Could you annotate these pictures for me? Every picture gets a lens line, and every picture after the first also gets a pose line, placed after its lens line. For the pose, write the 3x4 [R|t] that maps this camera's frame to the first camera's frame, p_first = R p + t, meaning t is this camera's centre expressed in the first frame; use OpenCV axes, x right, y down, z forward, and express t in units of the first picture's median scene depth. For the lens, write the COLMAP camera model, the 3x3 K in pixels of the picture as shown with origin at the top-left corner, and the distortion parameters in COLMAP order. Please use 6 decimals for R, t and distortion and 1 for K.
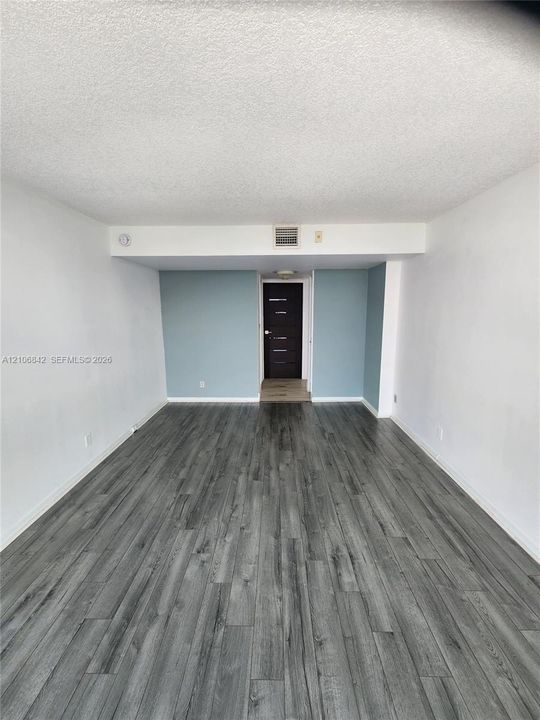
lens RADIAL K [[297.6, 0, 270.1], [0, 297.6, 359.6], [0, 0, 1]] dist [-0.000246, -0.000153]
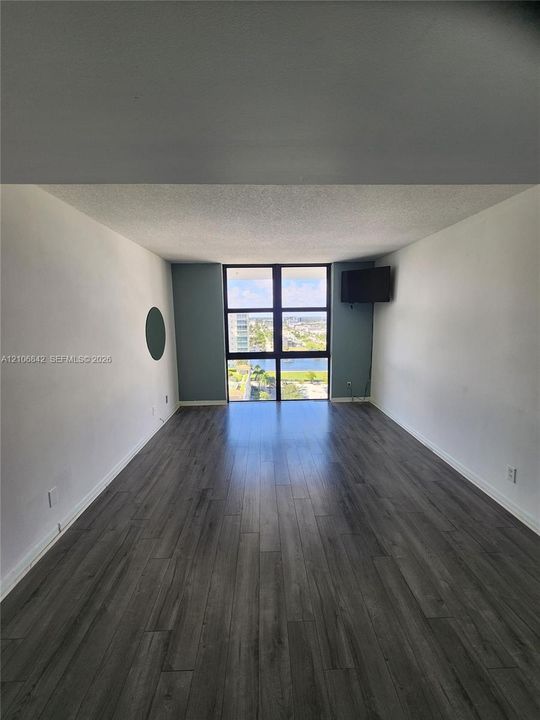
lens RADIAL K [[297.6, 0, 270.5], [0, 297.6, 360.0], [0, 0, 1]] dist [-0.000246, -0.000153]
pose [[-0.998773, 0.025300, -0.042565, 0.075306], [0.010672, 0.949400, 0.313887, -0.286553], [0.048353, 0.313048, -0.948506, 1.635554]]
